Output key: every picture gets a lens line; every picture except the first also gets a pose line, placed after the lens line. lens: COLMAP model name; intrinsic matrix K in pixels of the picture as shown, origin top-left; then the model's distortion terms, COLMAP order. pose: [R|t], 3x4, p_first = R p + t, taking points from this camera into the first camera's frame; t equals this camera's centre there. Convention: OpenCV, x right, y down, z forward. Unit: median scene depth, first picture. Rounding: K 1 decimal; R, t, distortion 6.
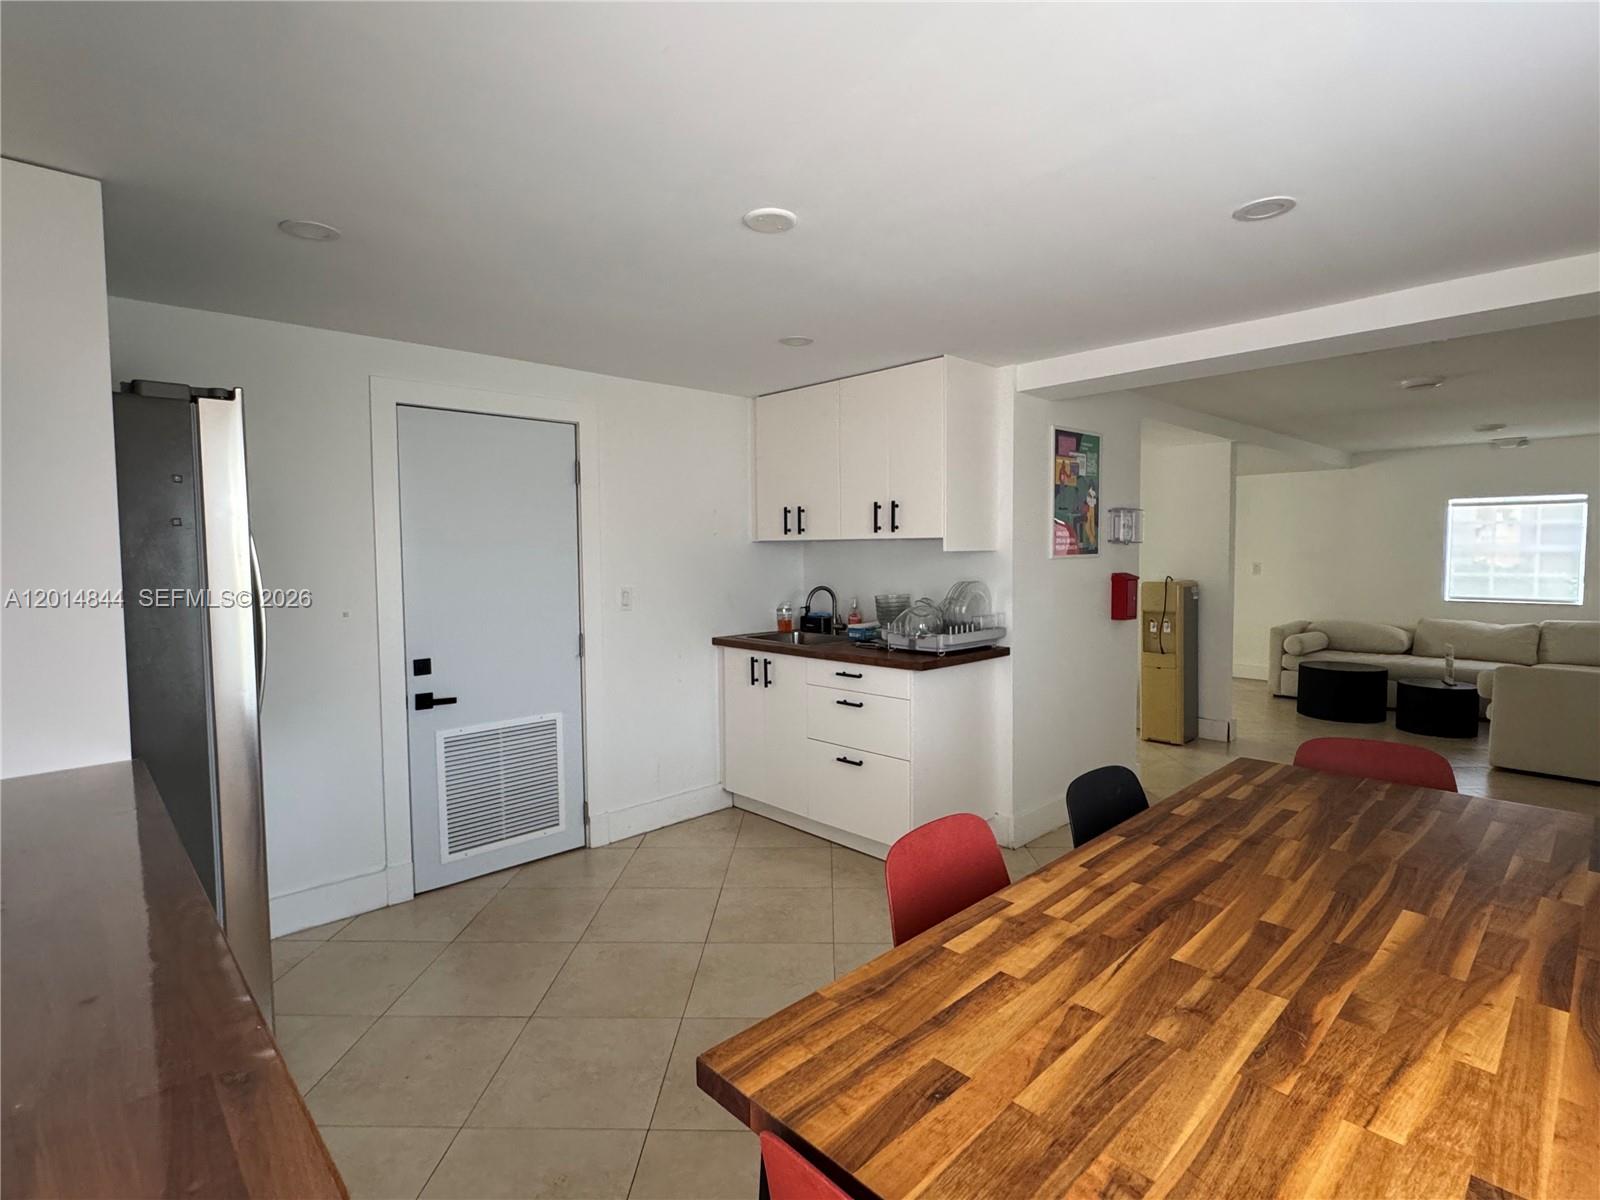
lens RADIAL K [[792.0, 0, 801.0], [0, 792.0, 596.5], [0, 0, 1]] dist [-0.001562, -0.000369]
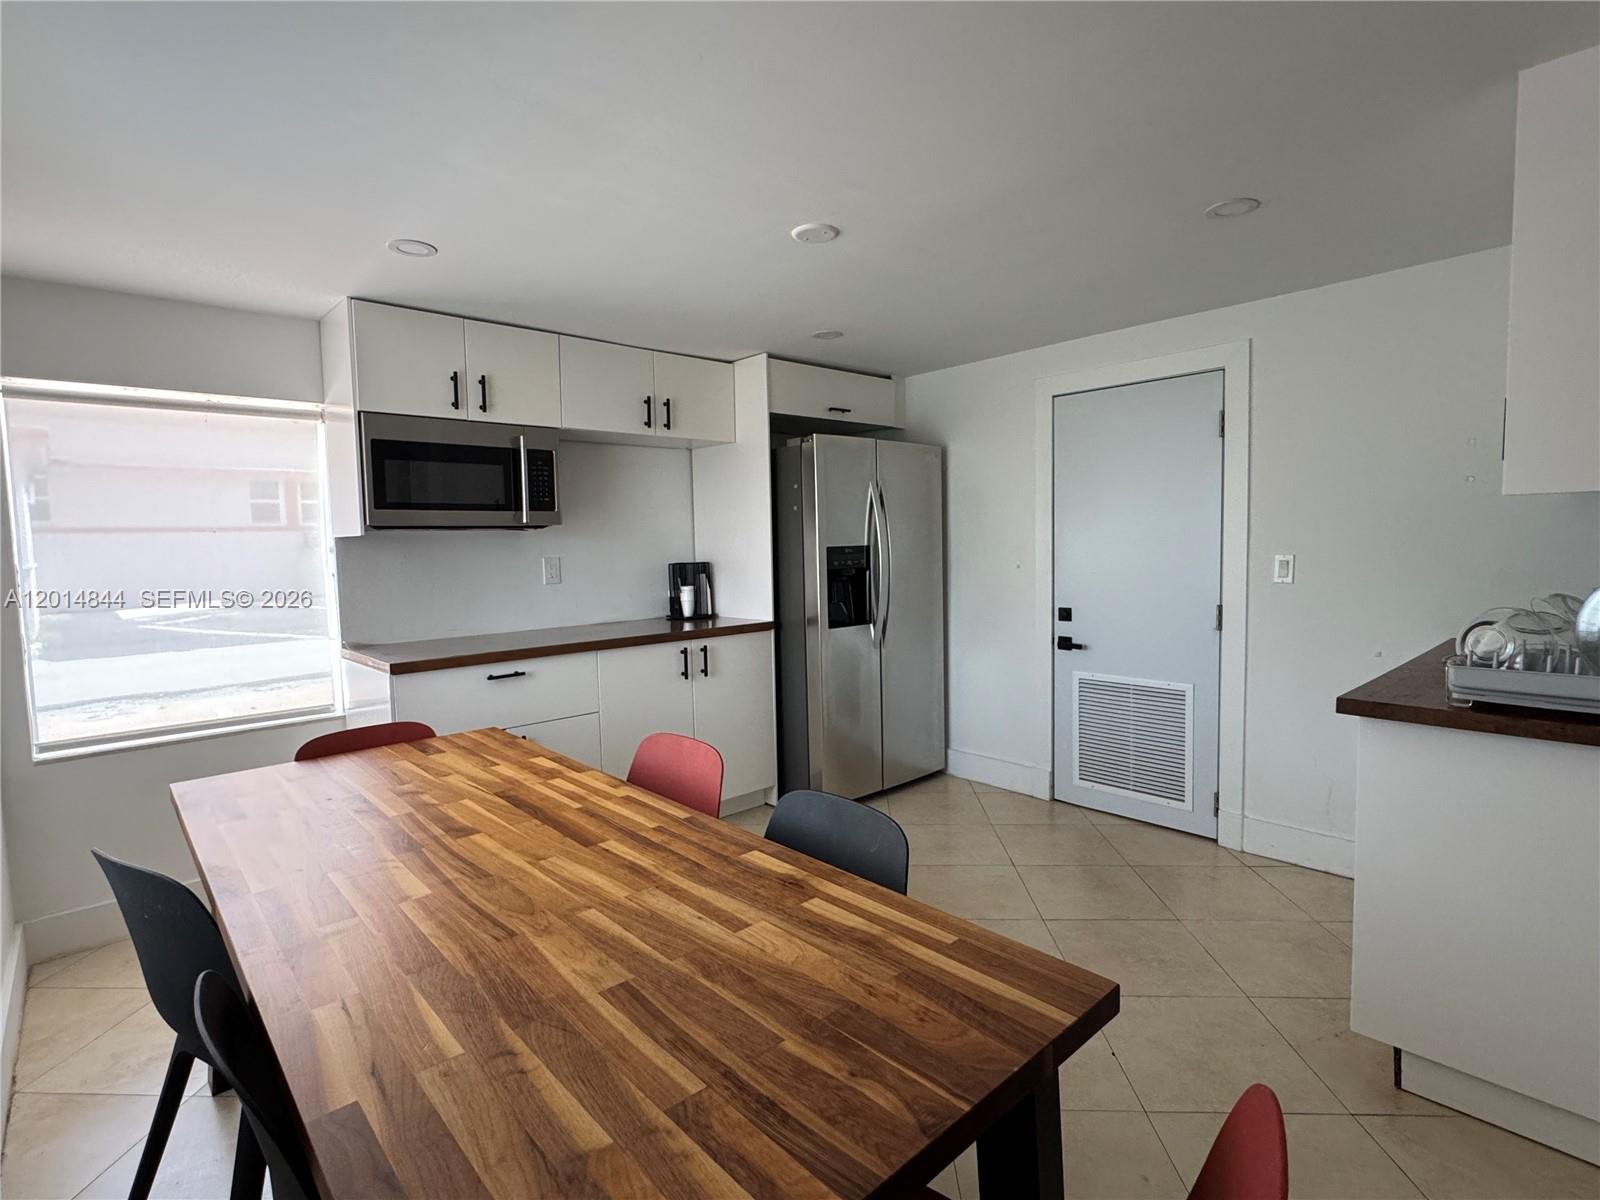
lens RADIAL K [[792.0, 0, 801.0], [0, 792.0, 596.5], [0, 0, 1]] dist [-0.001562, -0.000369]
pose [[-0.024614, 0.081043, -0.996407, 1.123283], [-0.035932, 0.995993, 0.081897, -0.033370], [0.999051, 0.037819, -0.021603, 0.977744]]
